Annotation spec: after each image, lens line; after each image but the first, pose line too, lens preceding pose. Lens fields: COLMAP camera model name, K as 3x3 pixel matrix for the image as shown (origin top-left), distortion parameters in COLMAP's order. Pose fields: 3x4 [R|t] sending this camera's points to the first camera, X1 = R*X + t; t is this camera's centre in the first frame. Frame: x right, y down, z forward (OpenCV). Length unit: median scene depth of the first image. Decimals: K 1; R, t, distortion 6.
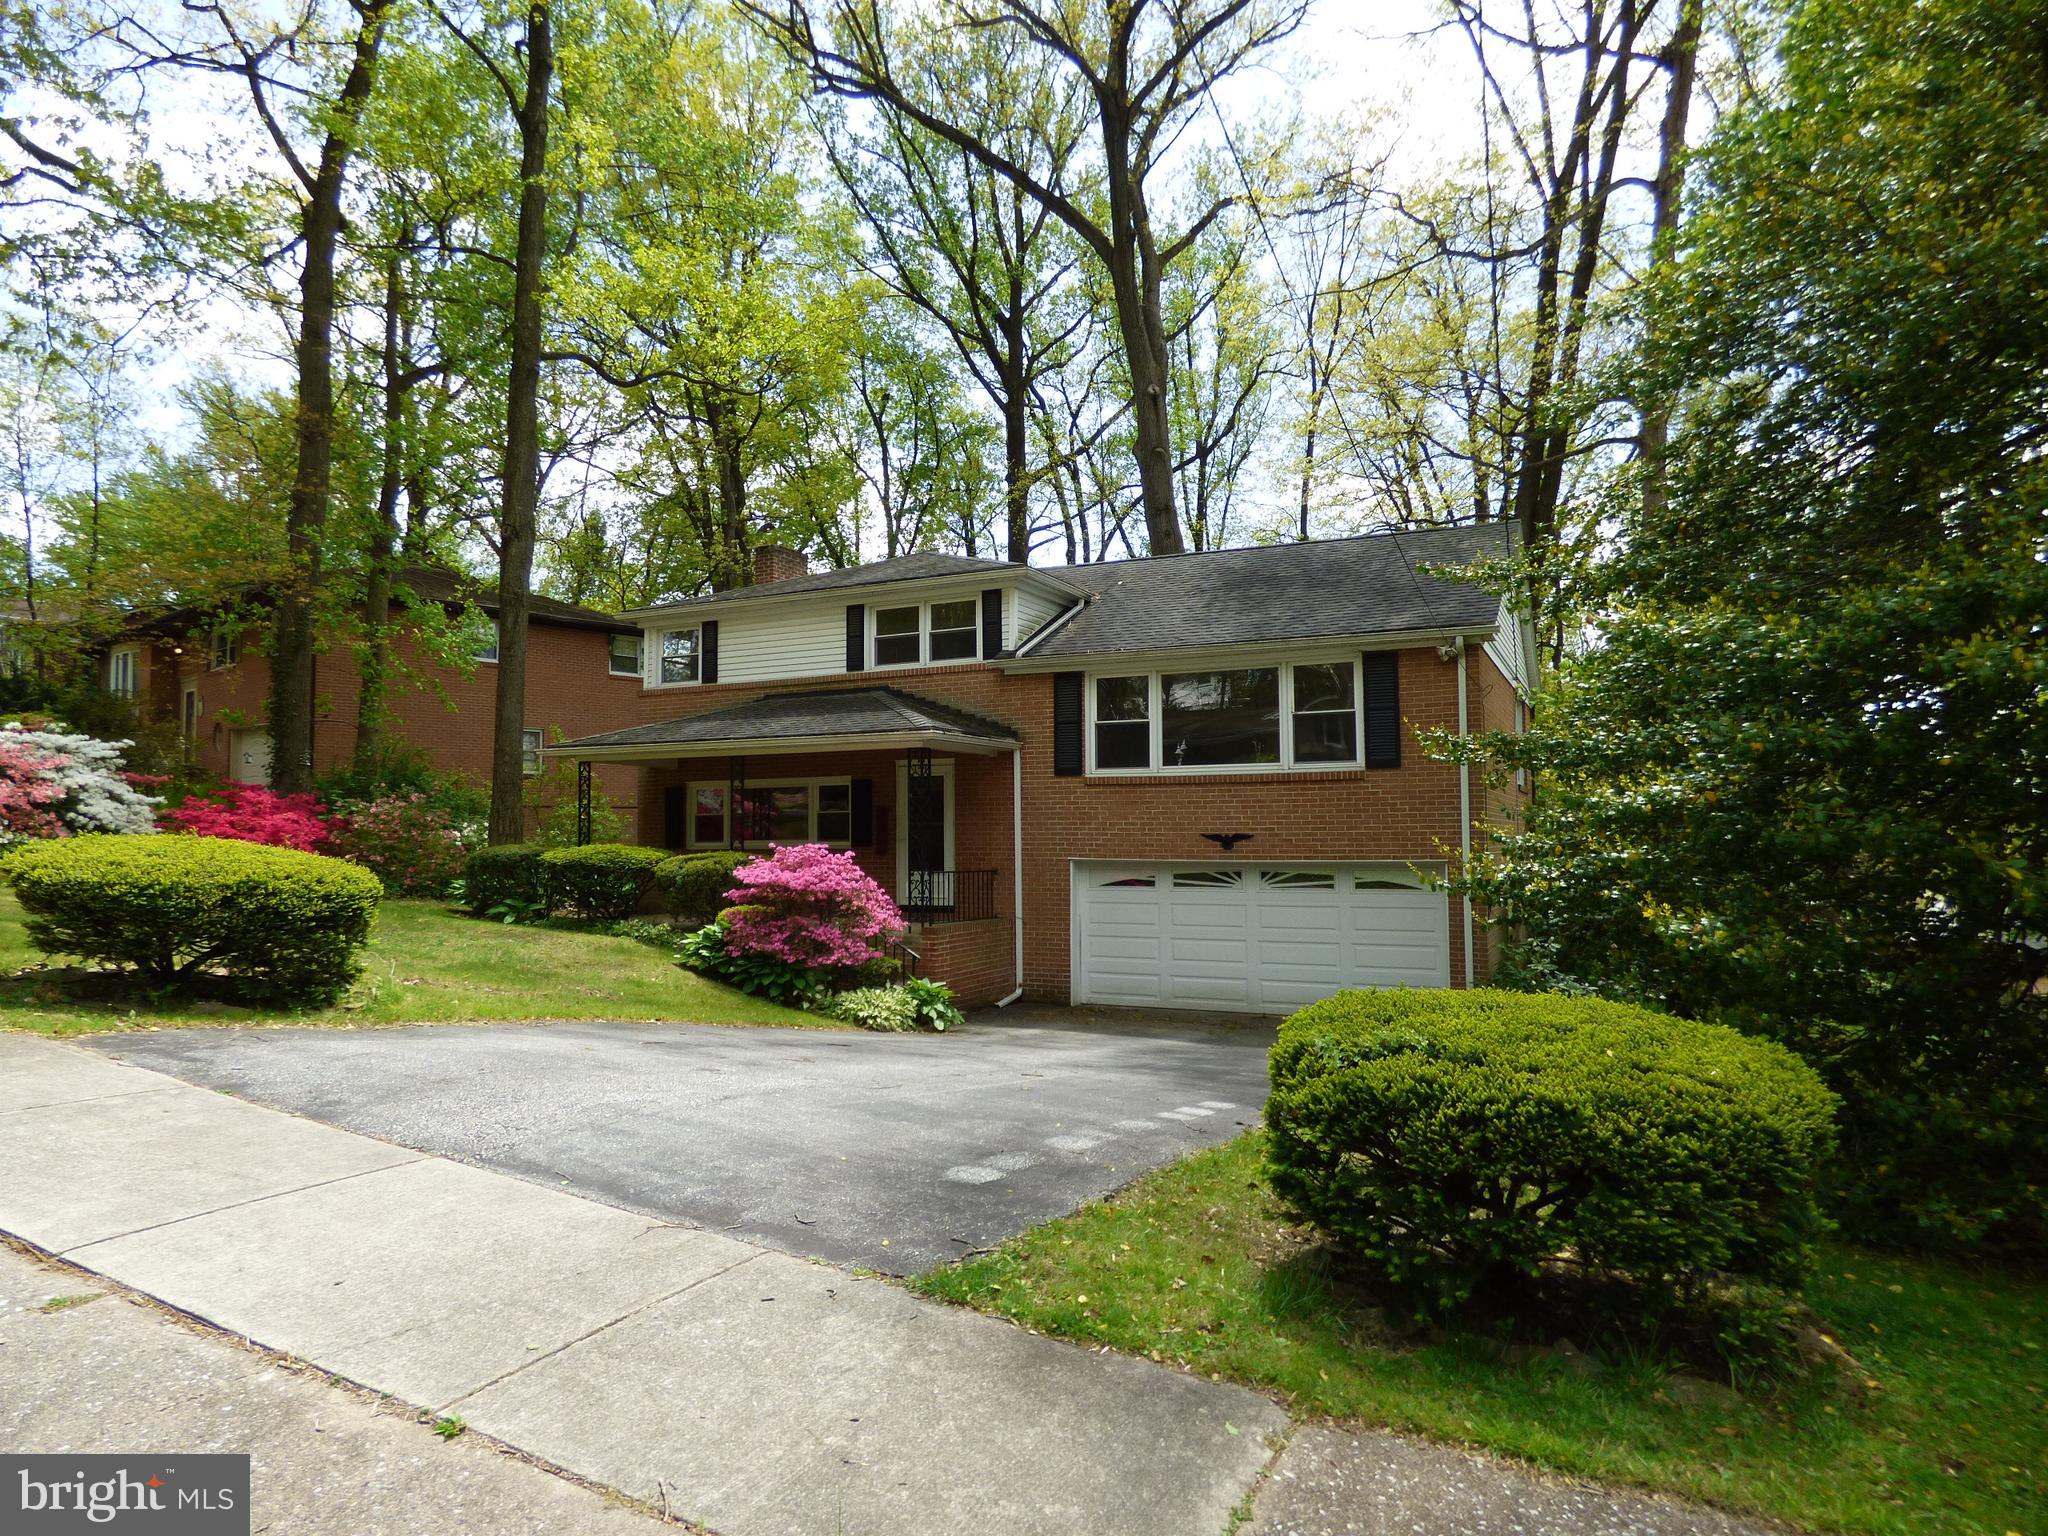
lens RADIAL K [[1212.0, 0, 1038.1], [0, 1212.0, 767.1], [0, 0, 1]] dist [-0.025759, 0.003189]
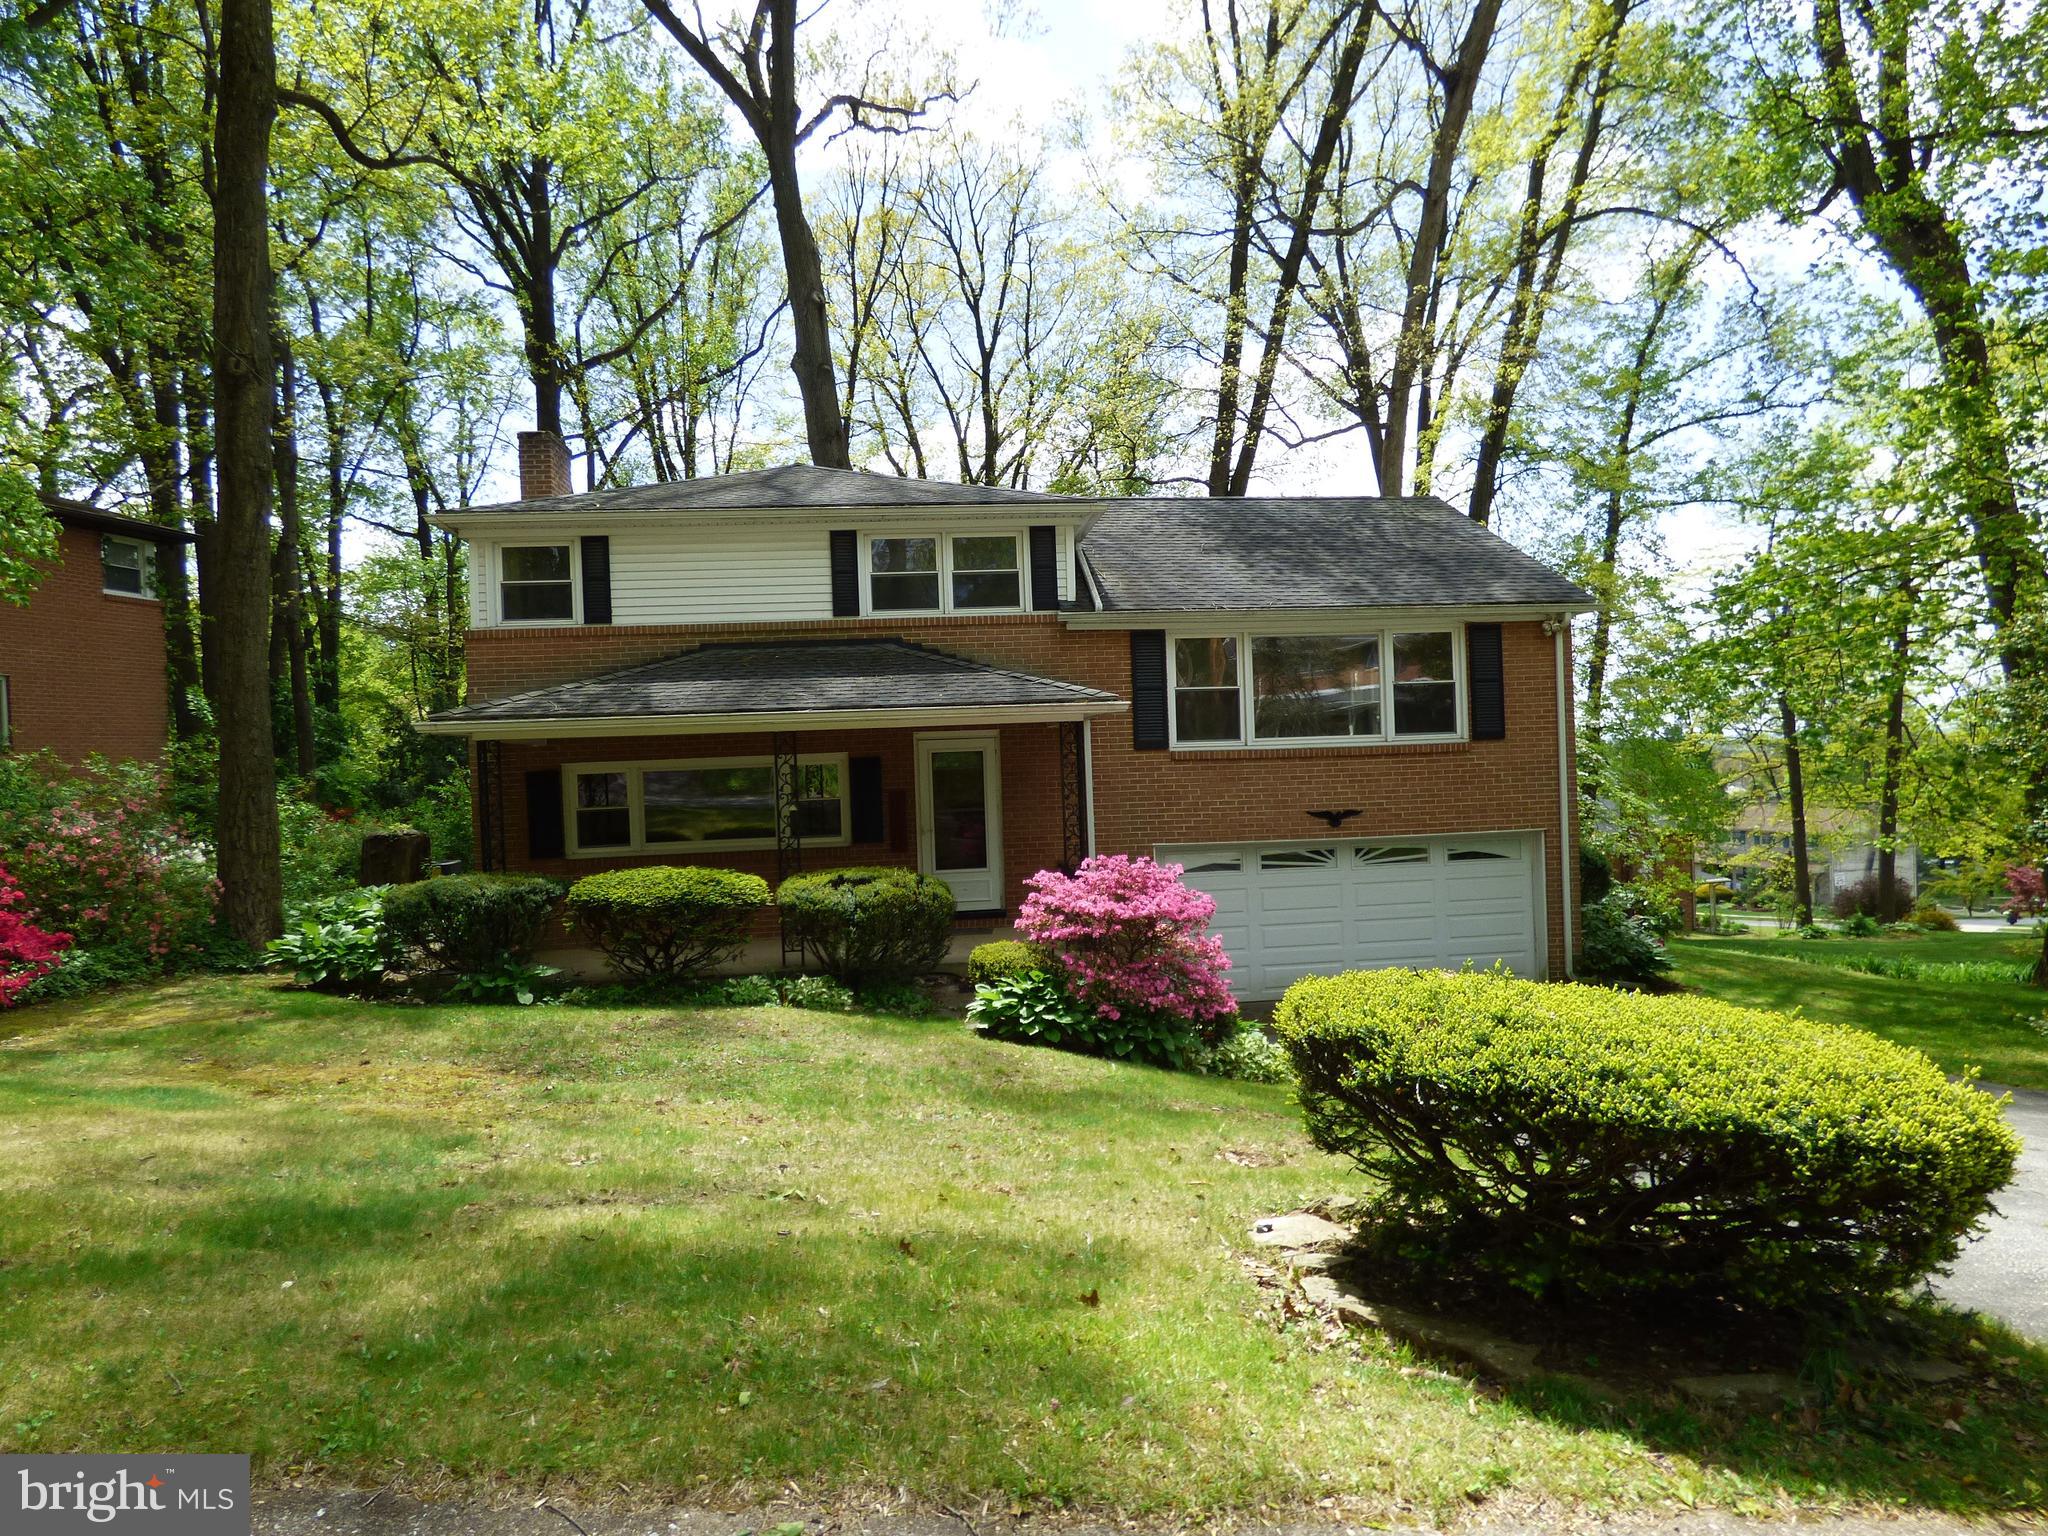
lens RADIAL K [[1212.0, 0, 1024.2], [0, 1212.0, 771.7], [0, 0, 1]] dist [-0.025759, 0.003189]
pose [[0.852197, -0.029277, 0.522402, -0.507107], [0.000394, 0.998469, 0.055315, -0.025540], [-0.523221, -0.046933, 0.850903, 0.306210]]
